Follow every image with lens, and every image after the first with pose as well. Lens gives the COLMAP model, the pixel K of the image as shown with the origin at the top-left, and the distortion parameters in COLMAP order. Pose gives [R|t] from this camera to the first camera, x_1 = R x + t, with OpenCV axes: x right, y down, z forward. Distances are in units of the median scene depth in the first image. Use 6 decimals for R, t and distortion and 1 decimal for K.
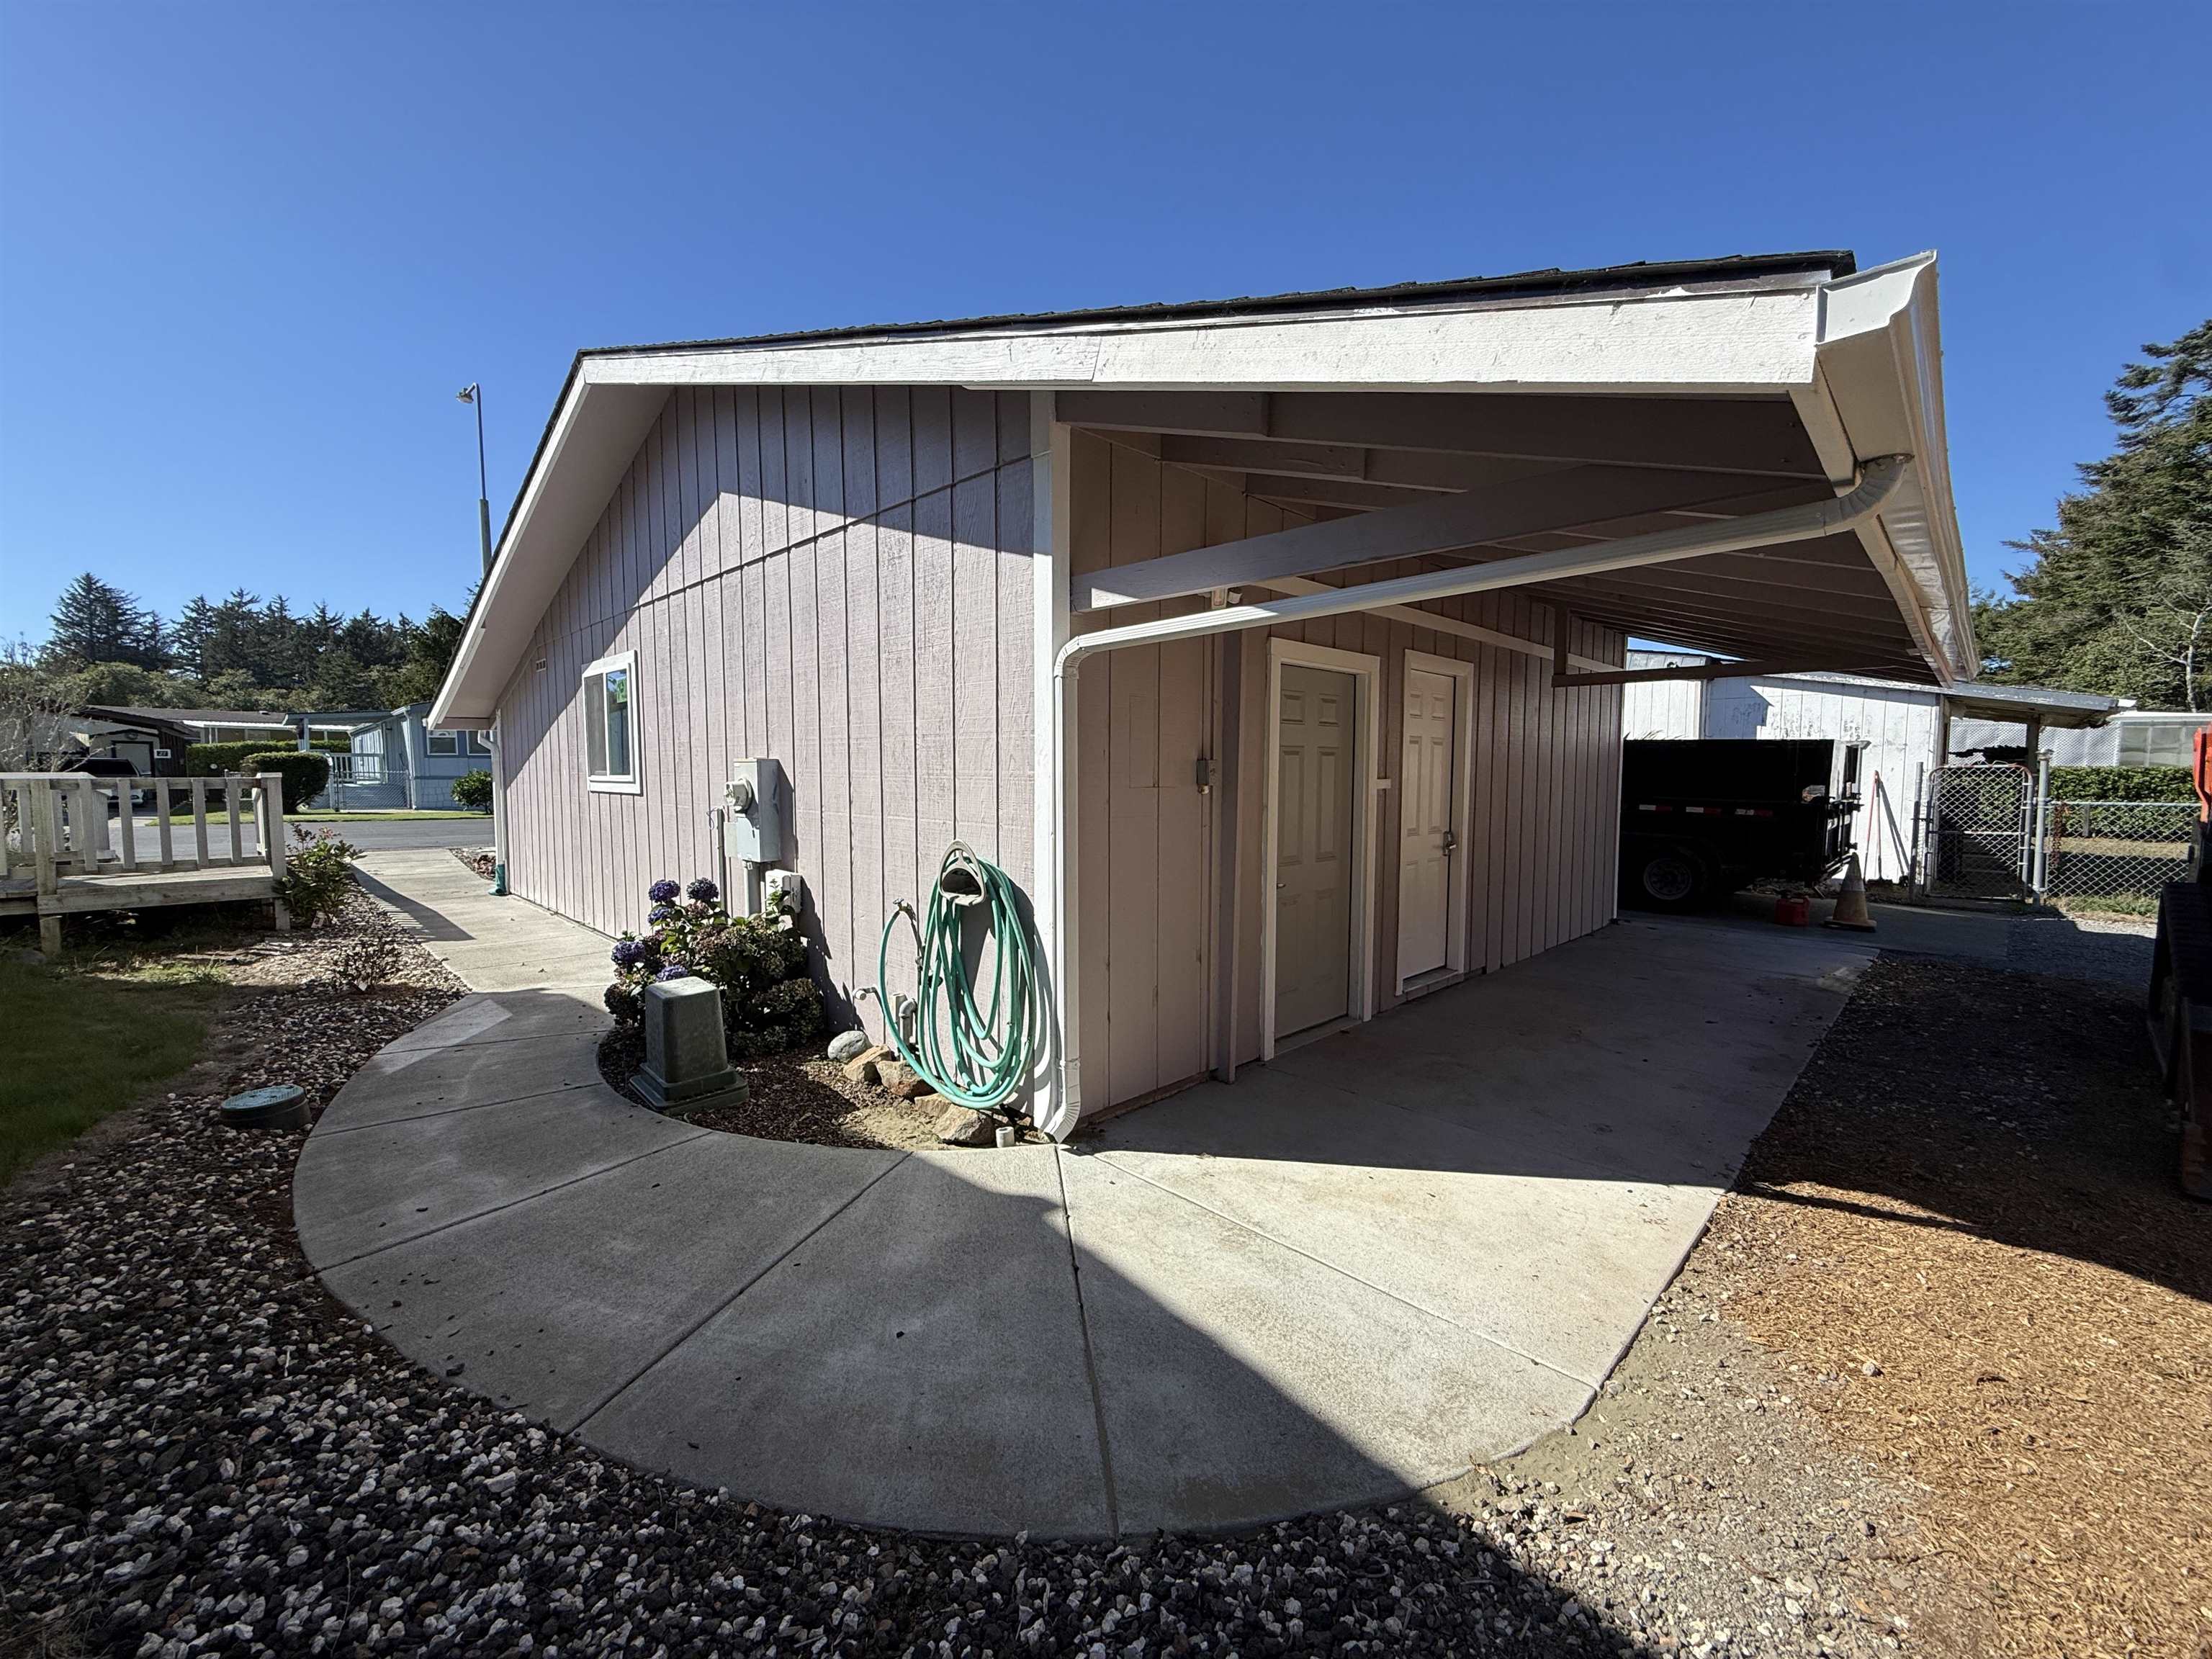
lens RADIAL K [[895.6, 0, 1065.0], [0, 895.6, 834.0], [0, 0, 1]] dist [-0.000898, -0.000193]
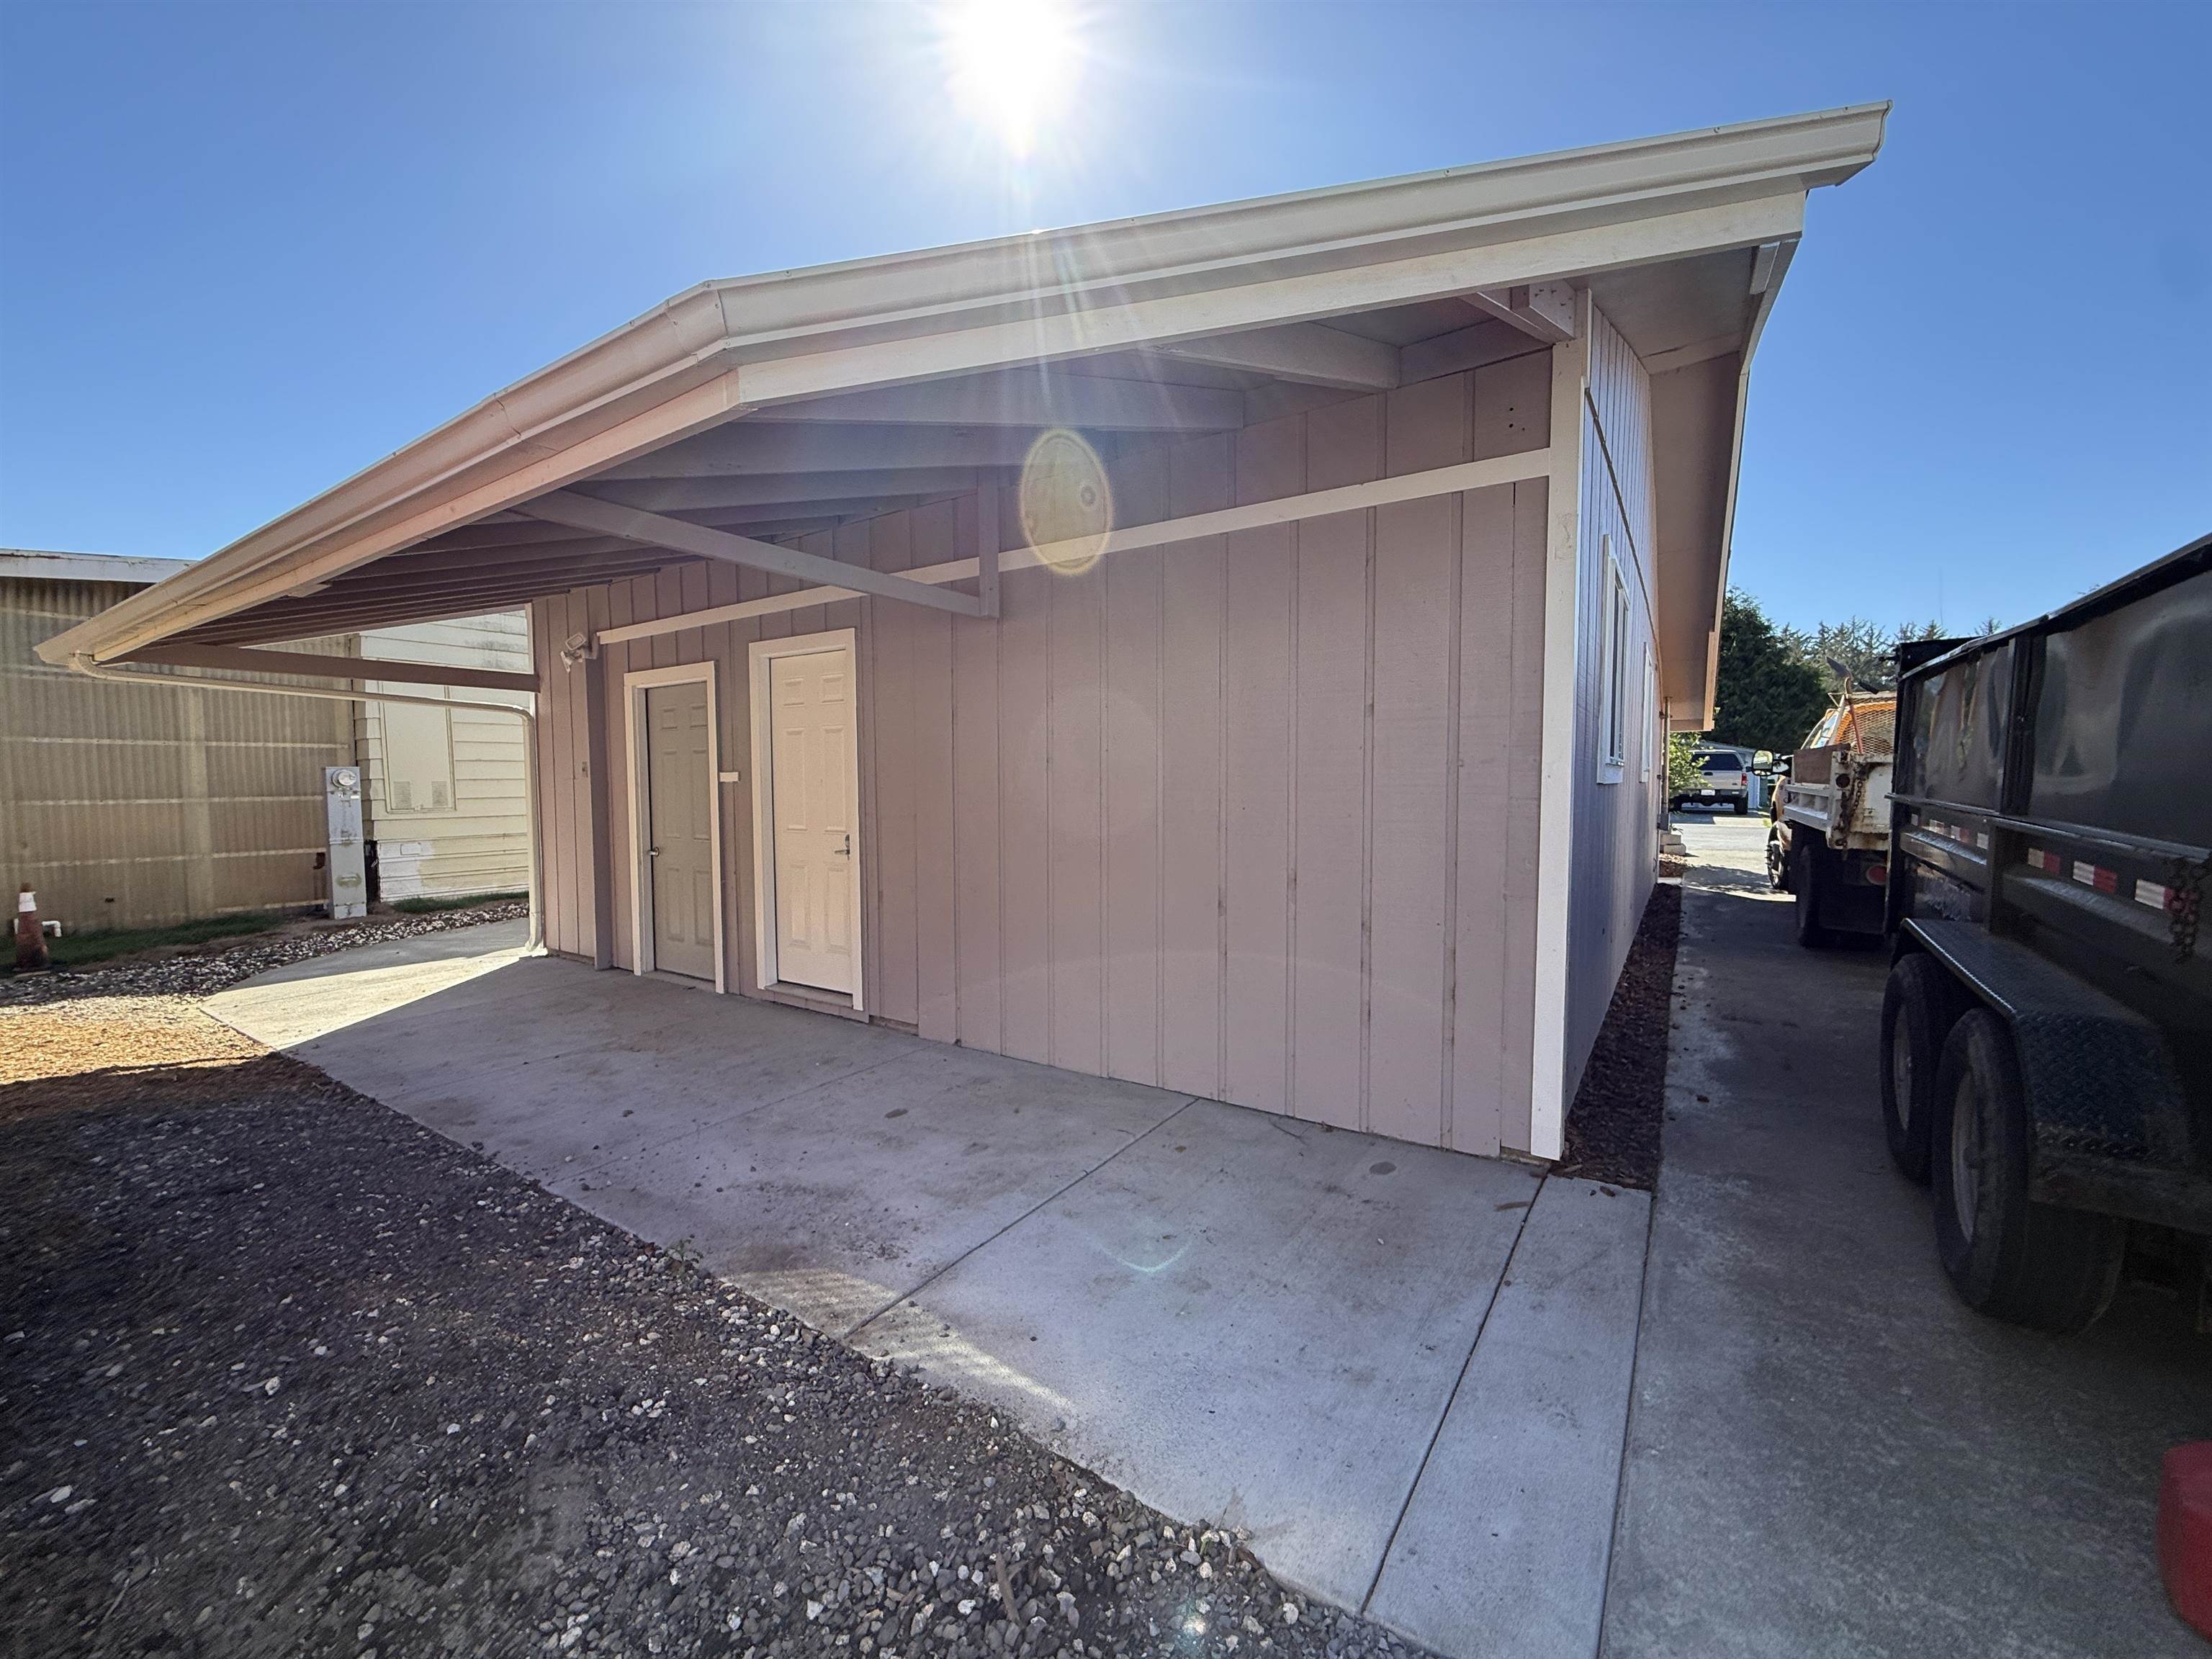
lens RADIAL K [[887.0, 0, 1106.0], [0, 887.0, 829.5], [0, 0, 1]] dist [-0.000151, -0.000535]
pose [[0.187278, 0.052049, -0.980927, 1.580787], [-0.072426, 0.996609, 0.039054, -0.071890], [0.979633, 0.063731, 0.190413, 1.327248]]
